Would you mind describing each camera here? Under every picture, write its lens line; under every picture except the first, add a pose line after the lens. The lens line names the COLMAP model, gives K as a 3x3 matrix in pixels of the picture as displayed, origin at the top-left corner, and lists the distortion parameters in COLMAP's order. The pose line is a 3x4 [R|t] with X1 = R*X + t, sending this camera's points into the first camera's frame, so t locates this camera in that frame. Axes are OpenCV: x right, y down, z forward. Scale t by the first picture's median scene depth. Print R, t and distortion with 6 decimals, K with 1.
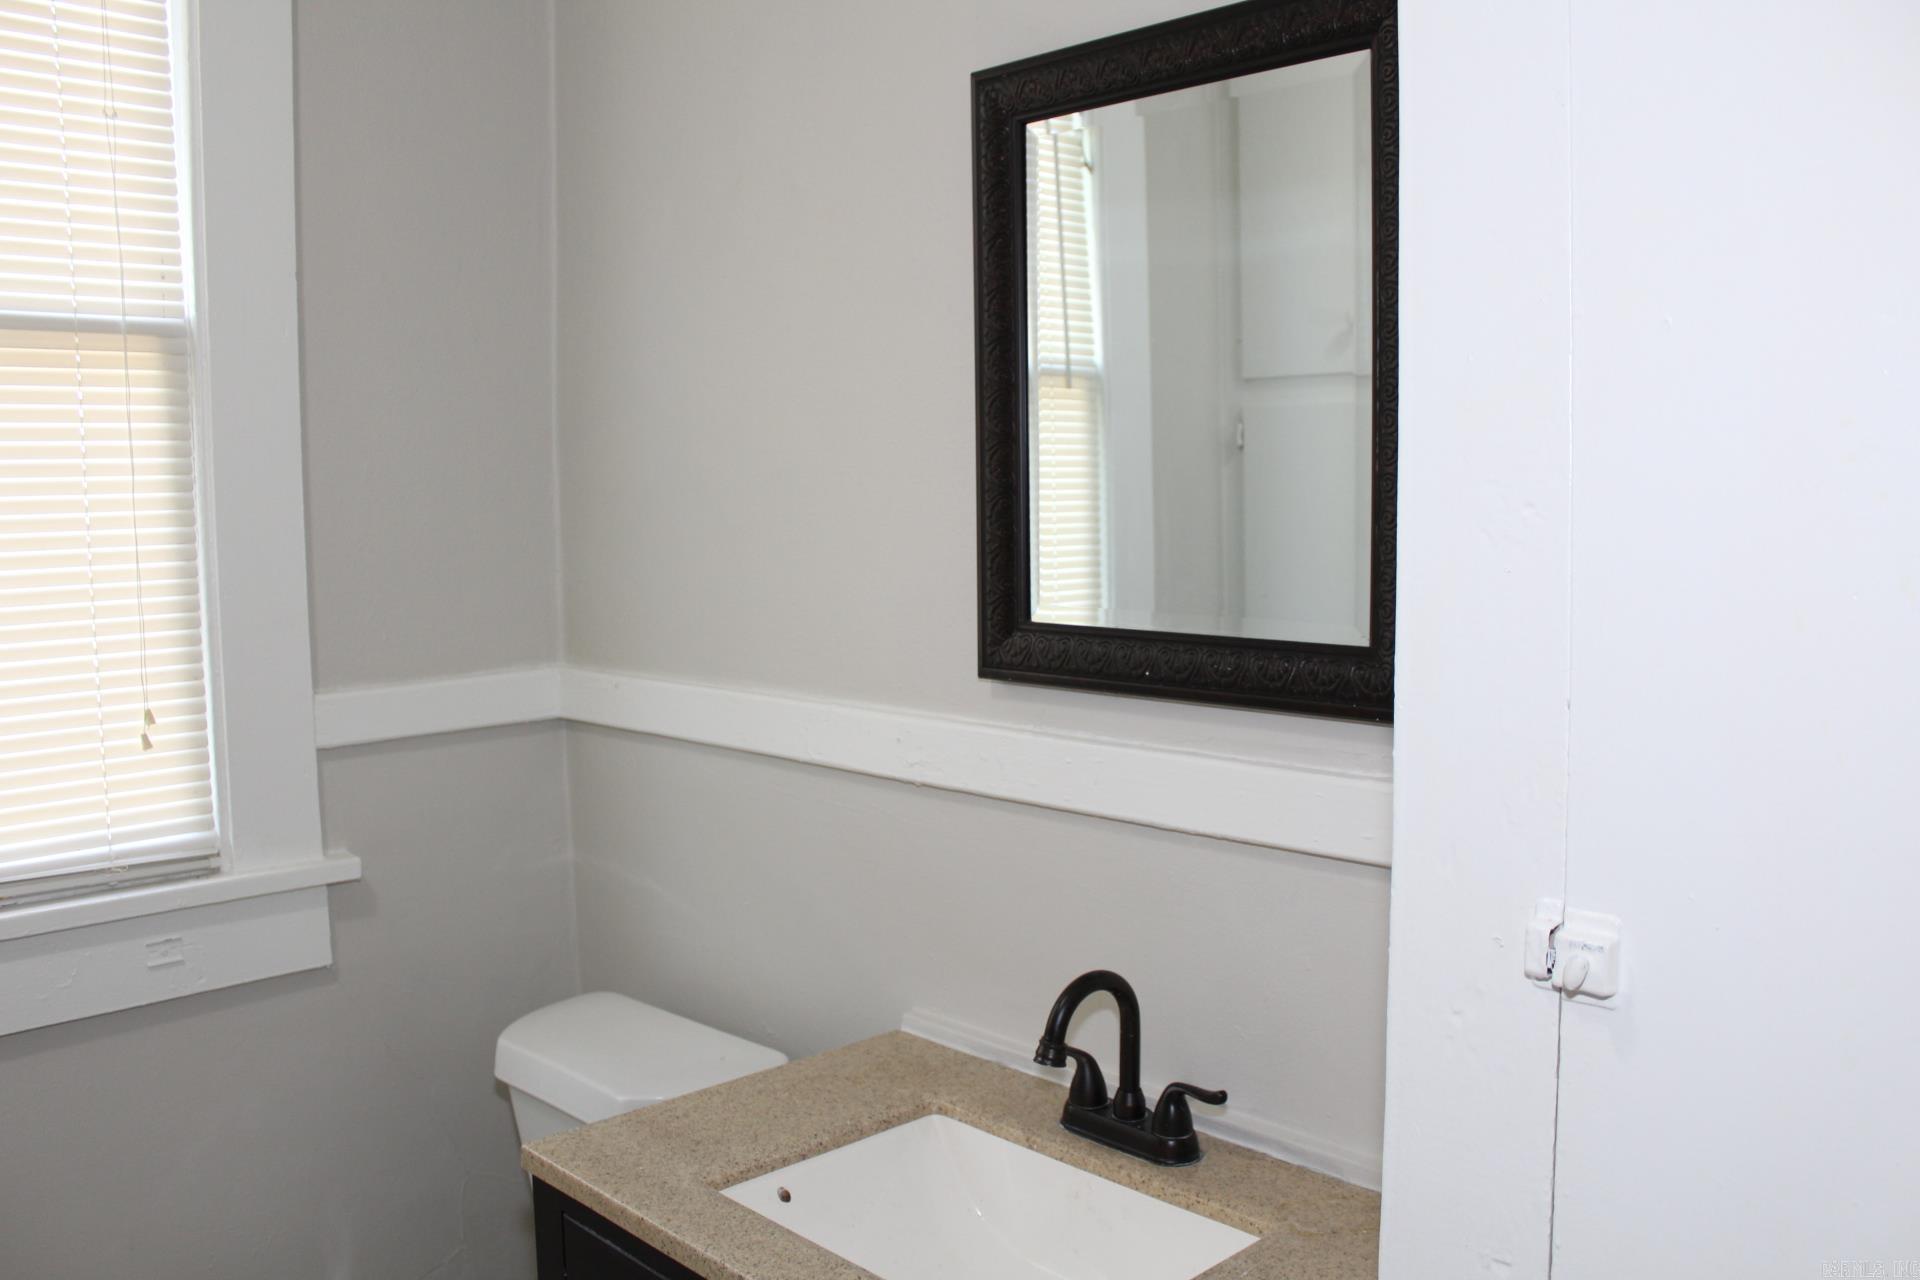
lens RADIAL K [[1581.9, 0, 959.3], [0, 1581.9, 654.2], [0, 0, 1]] dist [-0.169036, 0.152046]
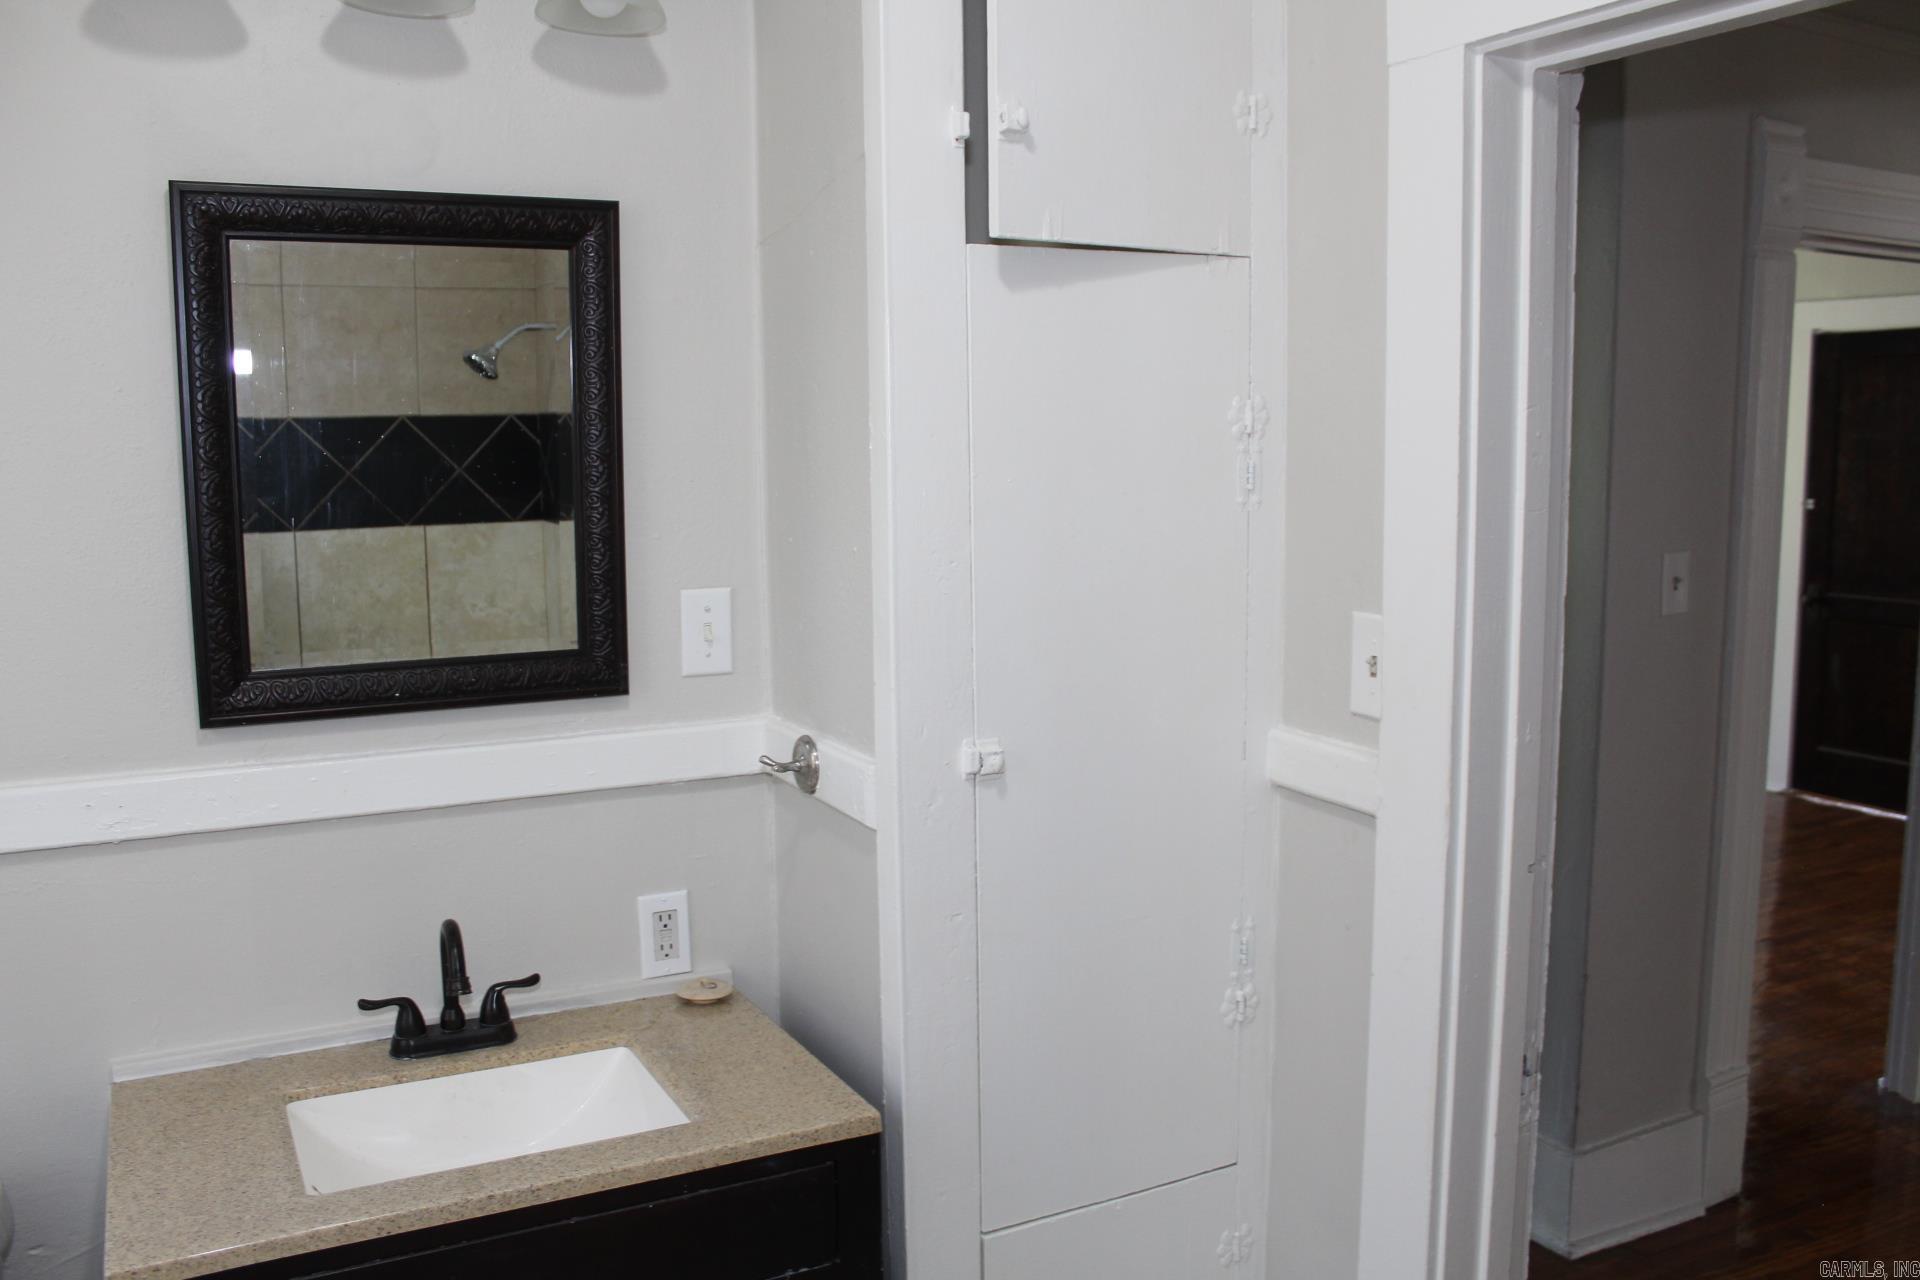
lens RADIAL K [[1581.9, 0, 959.3], [0, 1581.9, 654.2], [0, 0, 1]] dist [-0.169036, 0.152046]
pose [[0.279914, -0.124329, 0.951940, -0.938647], [0.099633, 0.989986, 0.100001, -0.099580], [-0.954841, 0.066853, 0.289498, 0.187620]]
